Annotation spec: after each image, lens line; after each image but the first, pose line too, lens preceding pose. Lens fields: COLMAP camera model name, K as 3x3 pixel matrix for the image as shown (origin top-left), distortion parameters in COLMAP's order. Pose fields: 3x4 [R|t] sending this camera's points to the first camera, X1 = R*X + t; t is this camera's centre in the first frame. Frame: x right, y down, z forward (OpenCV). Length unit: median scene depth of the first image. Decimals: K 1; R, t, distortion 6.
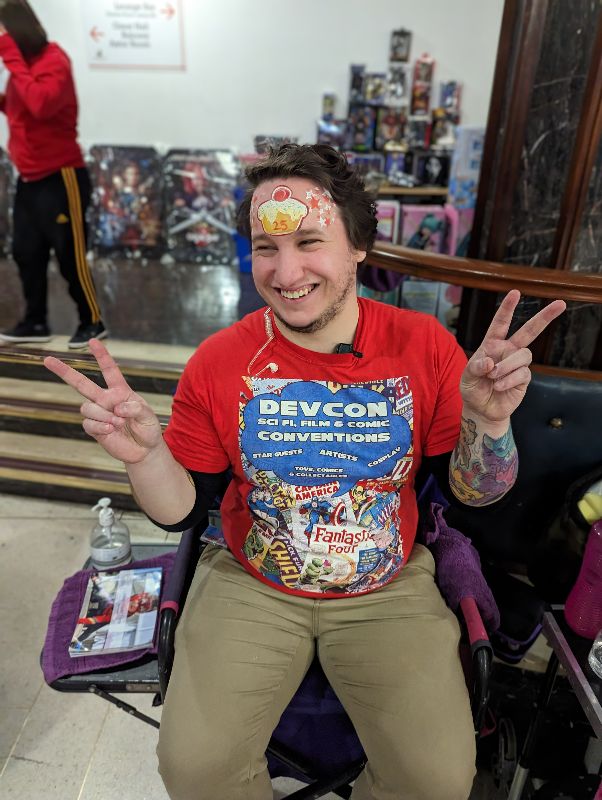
lens RADIAL K [[566.2, 0, 301.2], [0, 566.2, 400.5], [0, 0, 1]] dist [-0.002876, -0.002967]
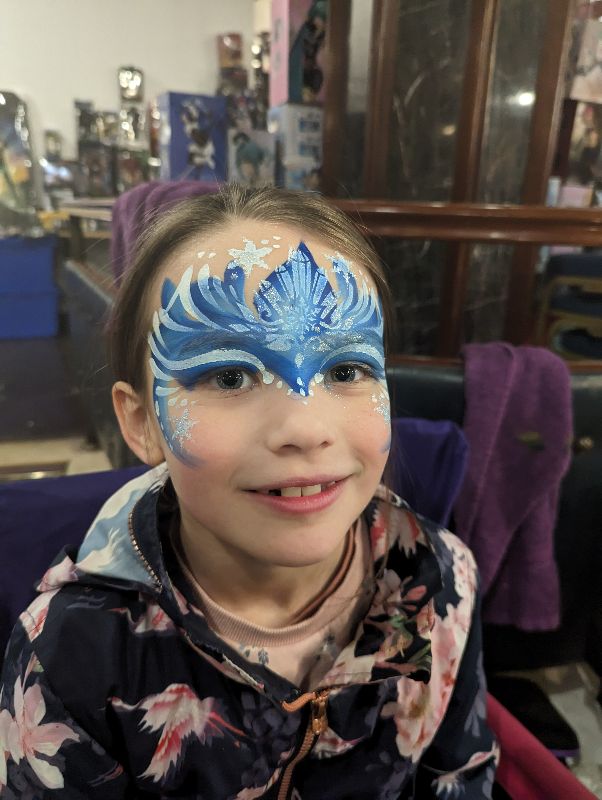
lens RADIAL K [[566.2, 0, 300.2], [0, 566.2, 398.0], [0, 0, 1]] dist [-0.002876, -0.002967]
pose [[0.893645, -0.123558, 0.431430, -0.085213], [0.183688, 0.977840, -0.100438, -0.008346], [-0.409460, 0.169004, 0.896538, 0.448352]]
